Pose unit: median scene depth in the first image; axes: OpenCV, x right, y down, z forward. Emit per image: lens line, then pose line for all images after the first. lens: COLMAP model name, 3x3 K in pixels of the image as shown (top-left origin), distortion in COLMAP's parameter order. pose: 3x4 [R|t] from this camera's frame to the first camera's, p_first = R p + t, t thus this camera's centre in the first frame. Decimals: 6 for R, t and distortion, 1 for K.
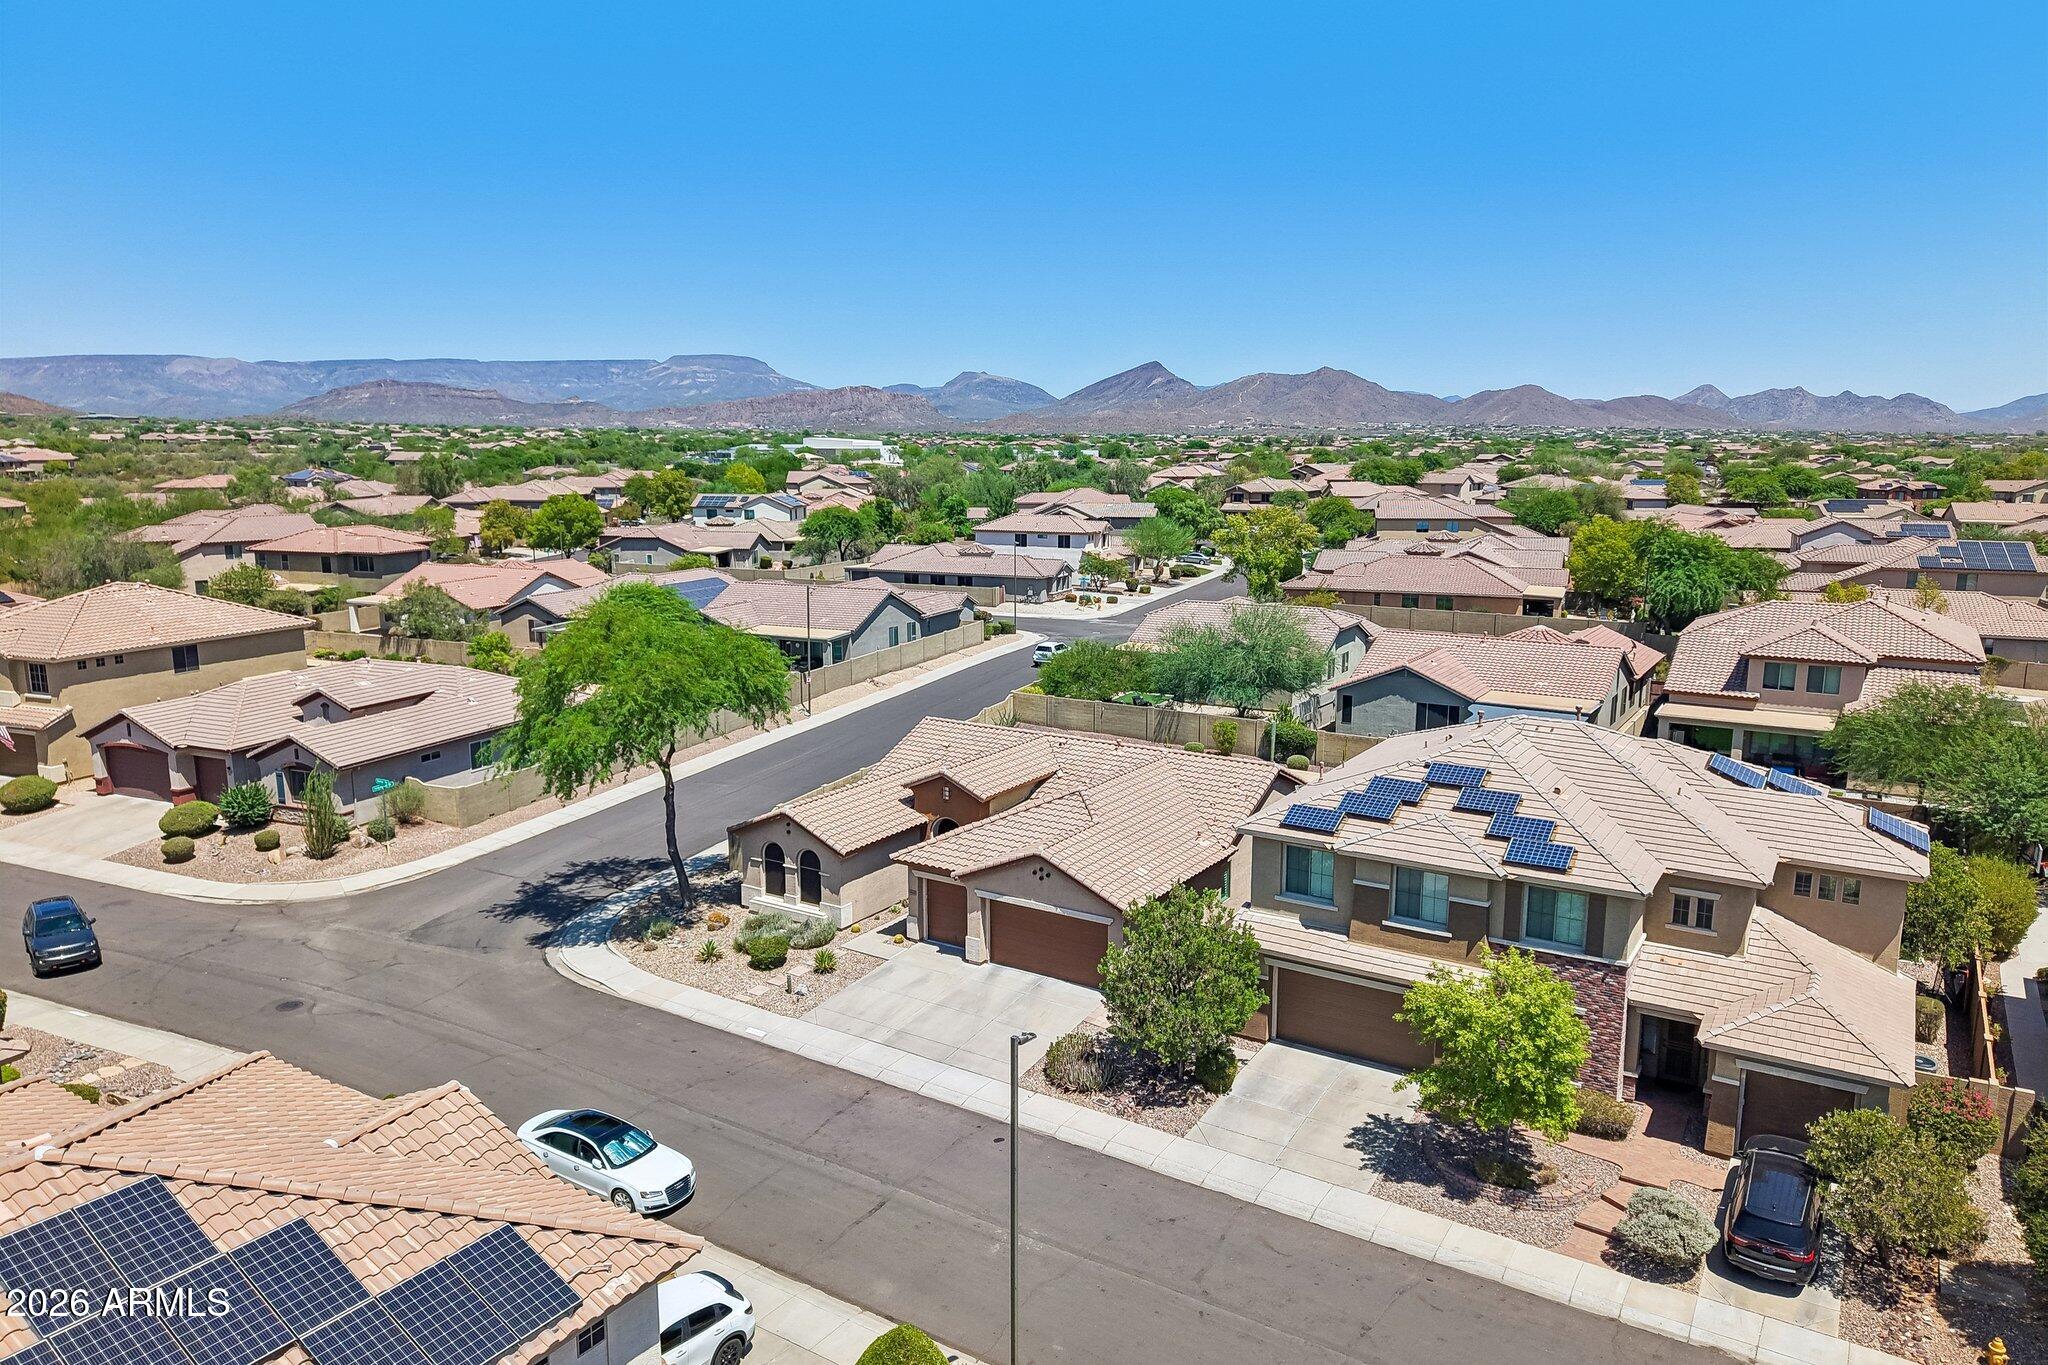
lens RADIAL K [[1361.6, 0, 1011.4], [0, 1361.6, 688.1], [0, 0, 1]] dist [0.054723, -0.065631]
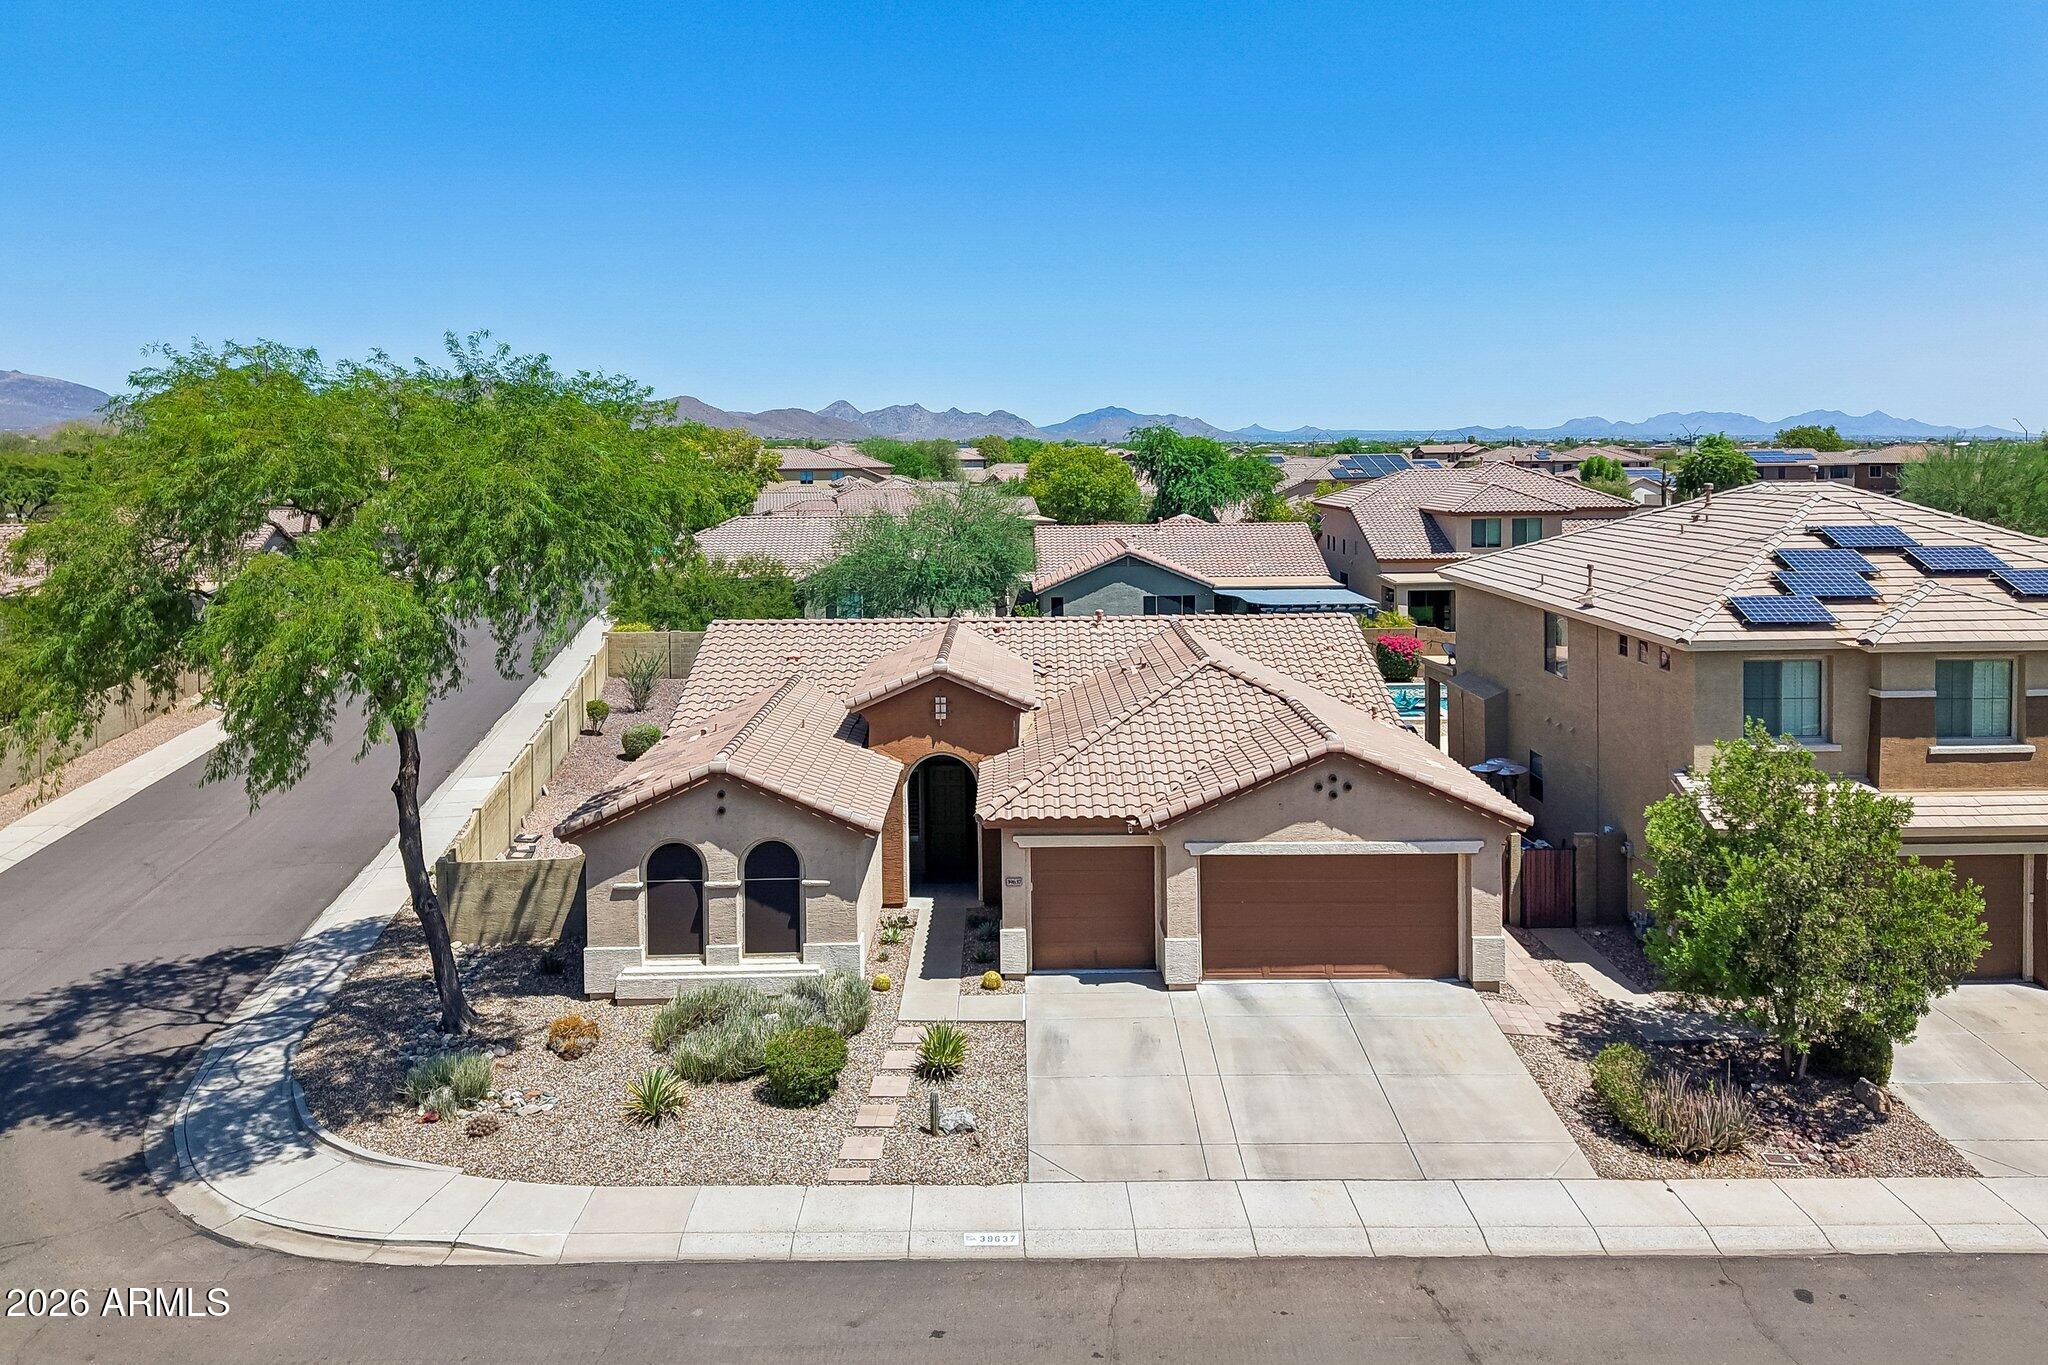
lens RADIAL K [[1441.2, 0, 1021.9], [0, 1441.2, 499.1], [0, 0, 1]] dist [0.029645, -0.039391]
pose [[0.834197, -0.027136, 0.550798, -0.377102], [0.107657, 0.987585, -0.114395, 0.071022], [-0.540856, 0.154725, 0.826762, 0.535021]]
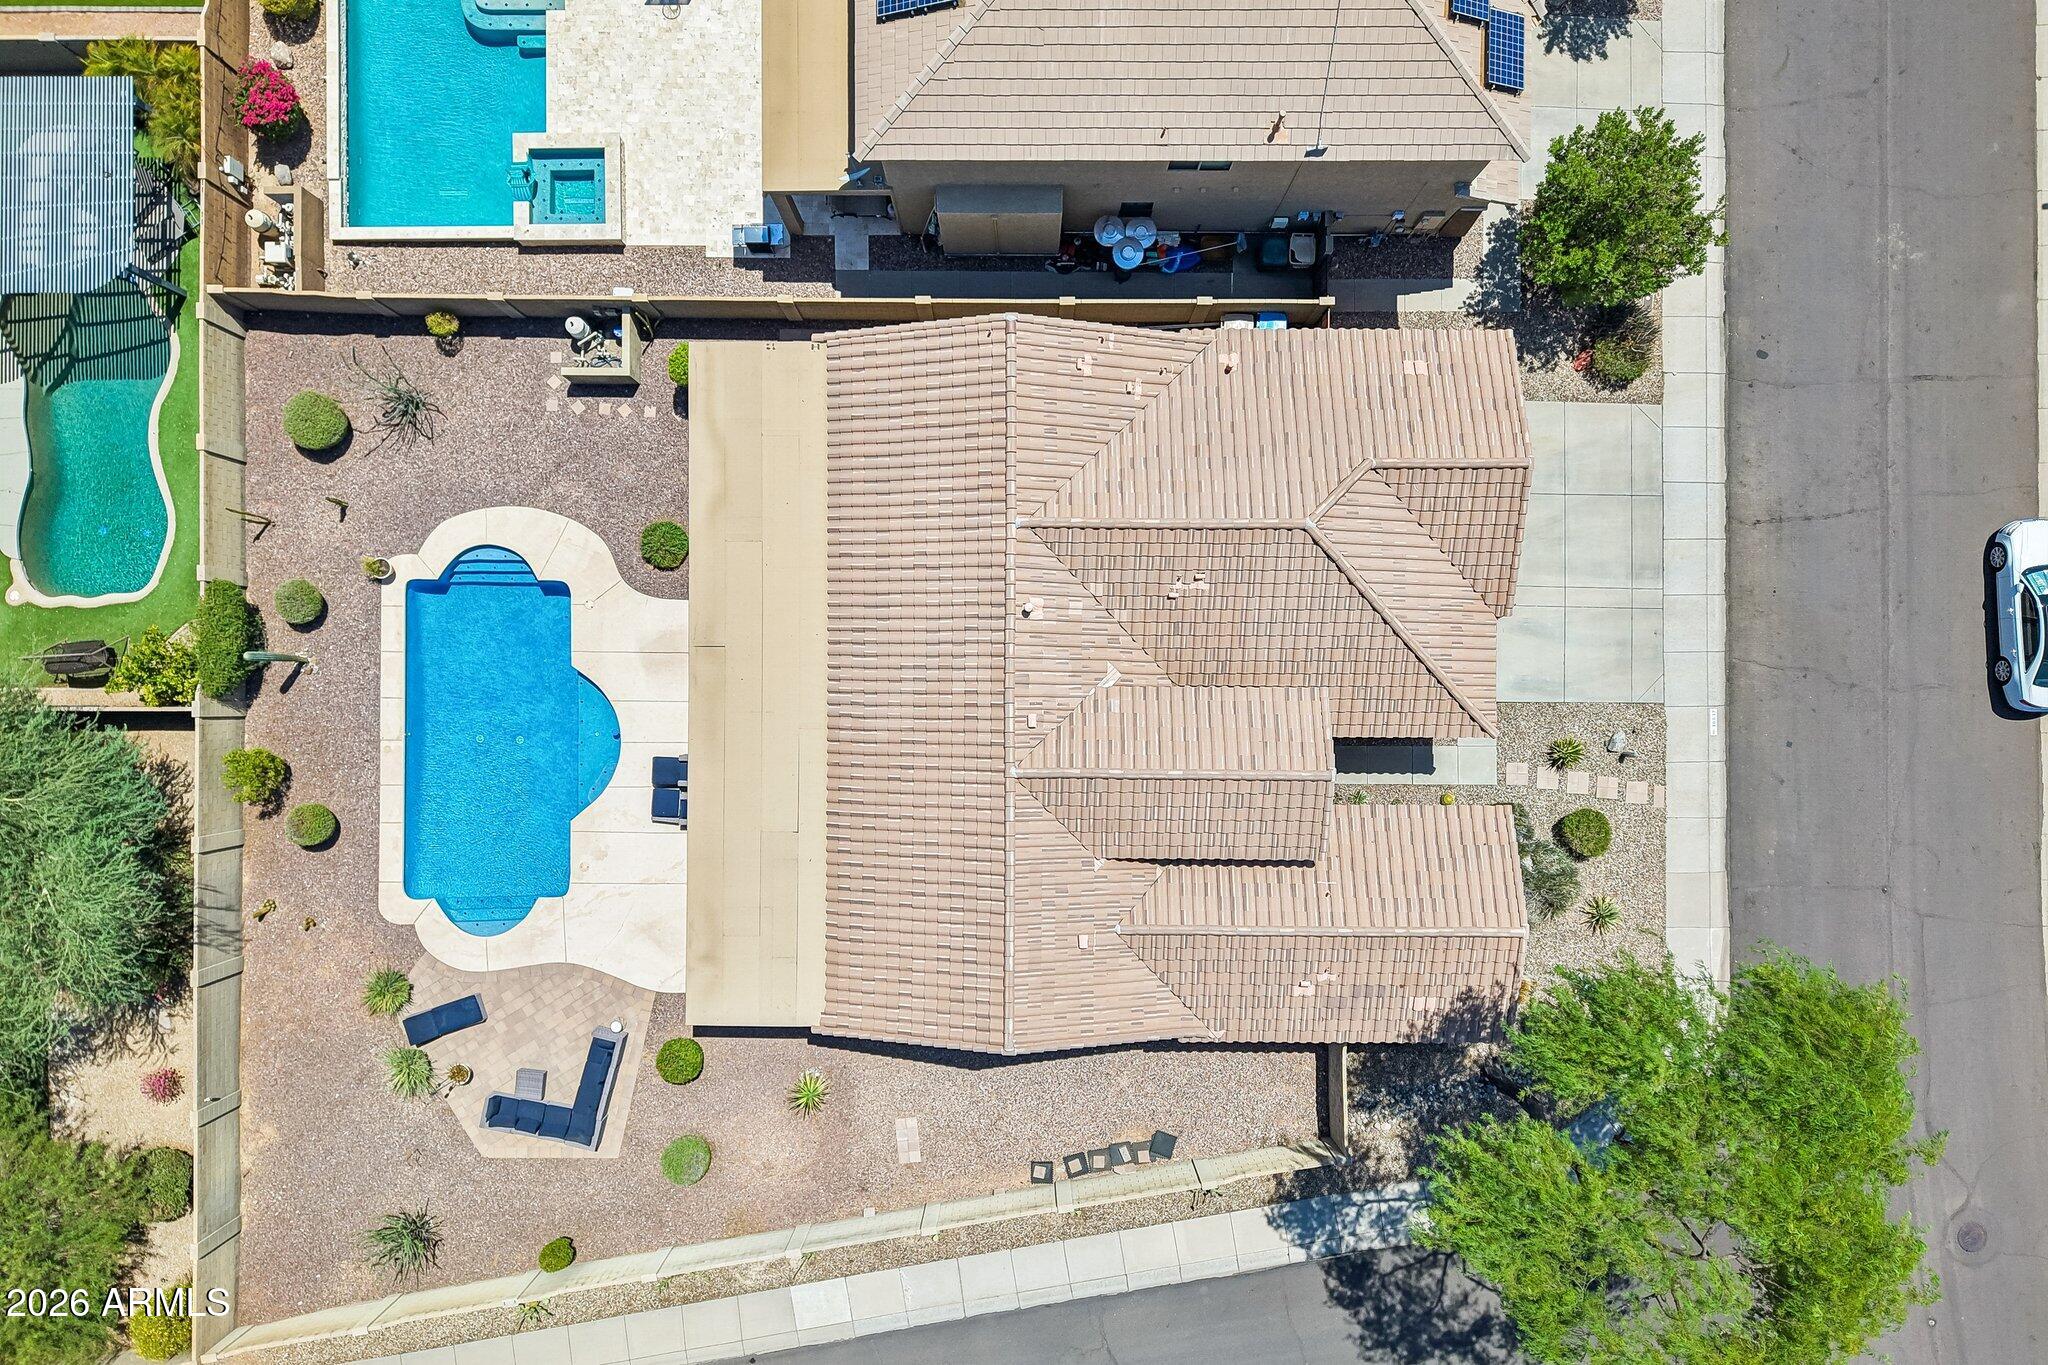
lens RADIAL K [[1371.2, 0, 996.8], [0, 1371.2, 674.8], [0, 0, 1]] dist [0.083222, -0.108643]
pose [[-0.539565, -0.841918, 0.006584, 0.070661], [0.151731, -0.089542, 0.984358, -0.617301], [-0.828159, 0.532124, 0.176059, 1.089176]]
